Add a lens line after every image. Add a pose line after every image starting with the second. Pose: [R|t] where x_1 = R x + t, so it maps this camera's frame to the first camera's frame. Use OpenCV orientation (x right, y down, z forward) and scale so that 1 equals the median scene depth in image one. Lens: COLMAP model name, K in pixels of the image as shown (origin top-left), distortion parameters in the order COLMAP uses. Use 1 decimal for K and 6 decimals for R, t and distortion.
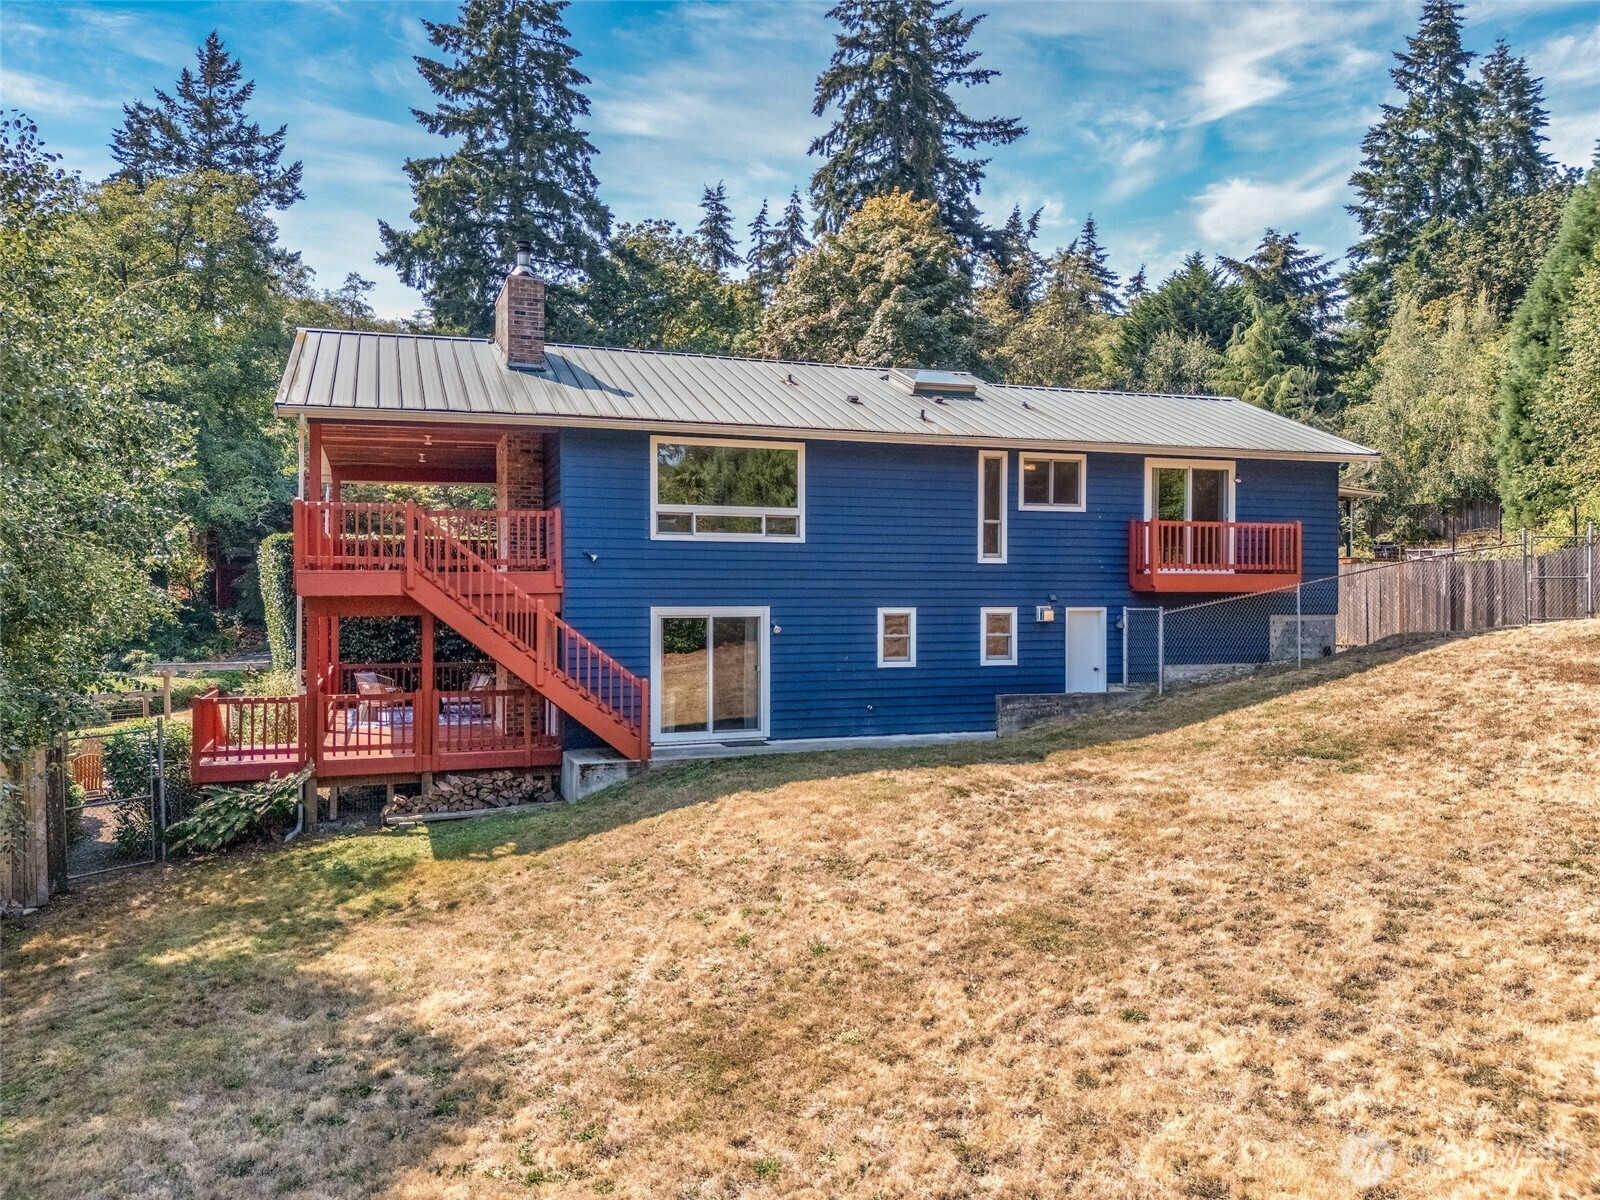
lens RADIAL K [[1232.1, 0, 804.7], [0, 1232.1, 602.7], [0, 0, 1]] dist [0.060613, -0.057582]
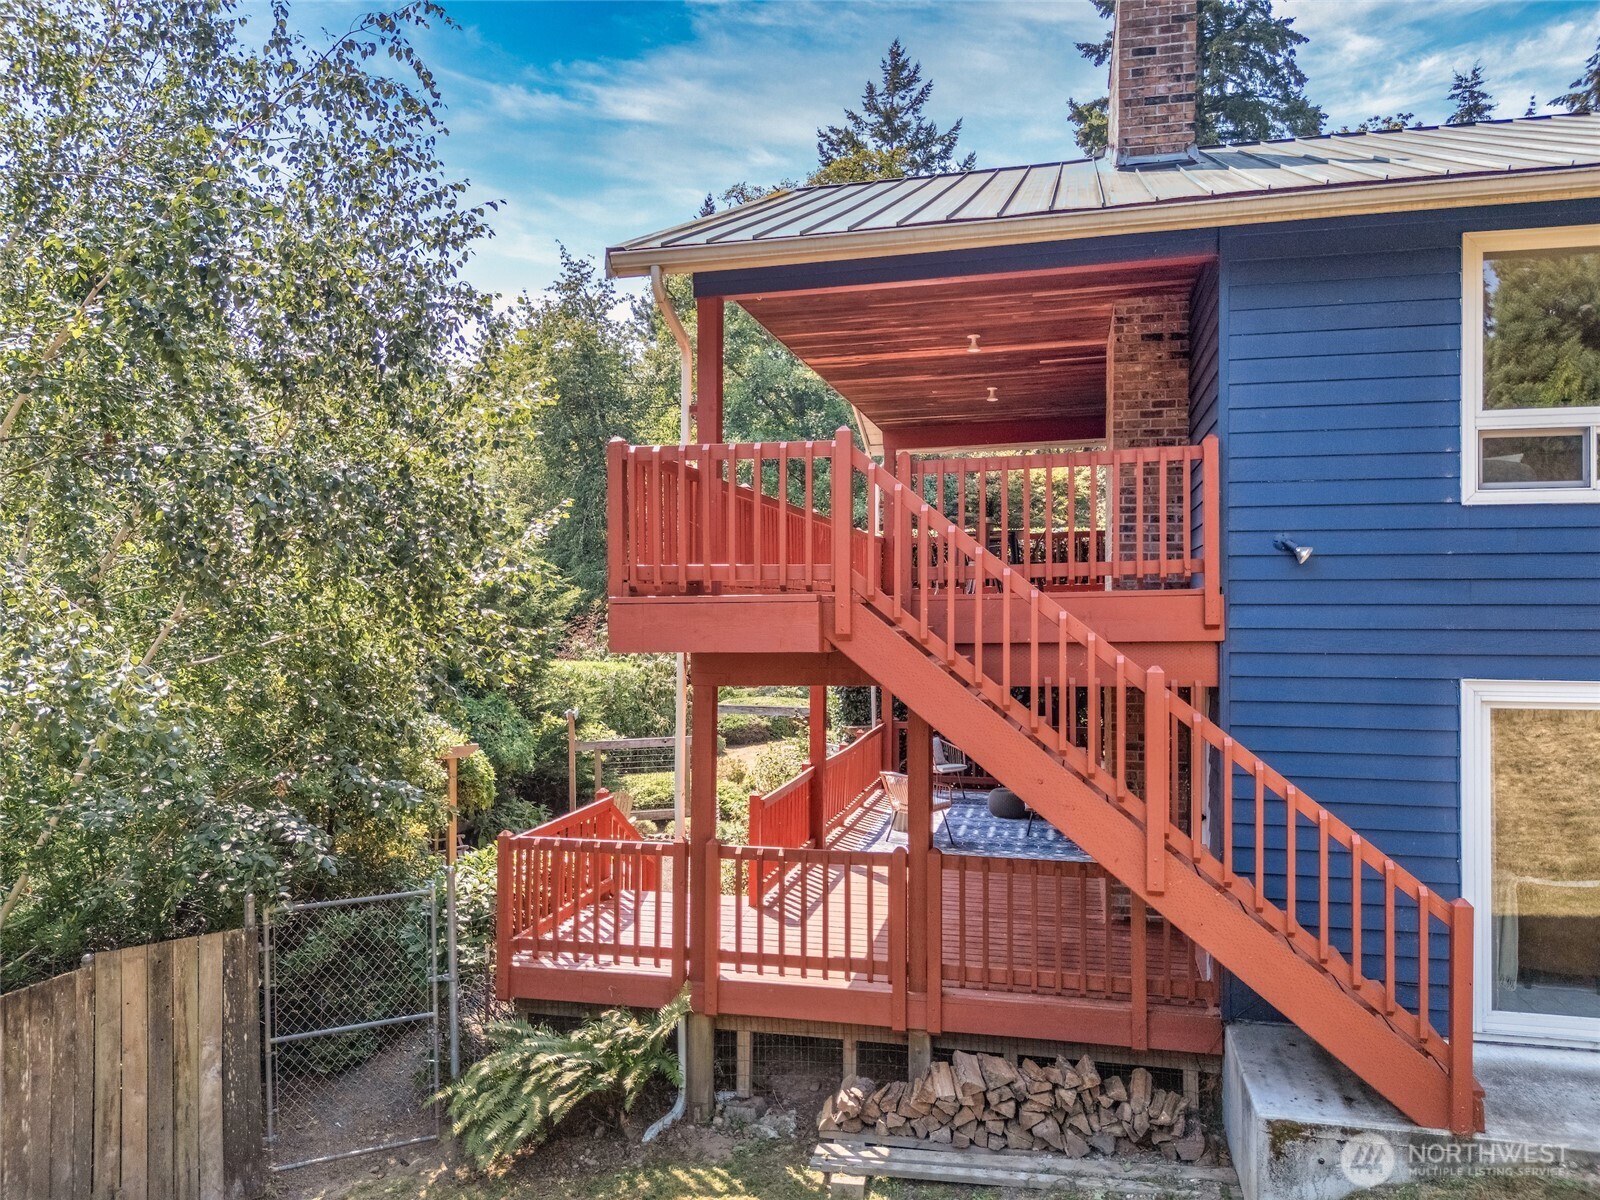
lens RADIAL K [[1232.1, 0, 804.7], [0, 1232.1, 602.7], [0, 0, 1]] dist [0.060613, -0.057582]
pose [[0.855533, 0.000396, -0.517748, -0.090856], [-0.002036, 0.999995, -0.002600, -0.017318], [0.517744, 0.003279, 0.855529, 0.514292]]
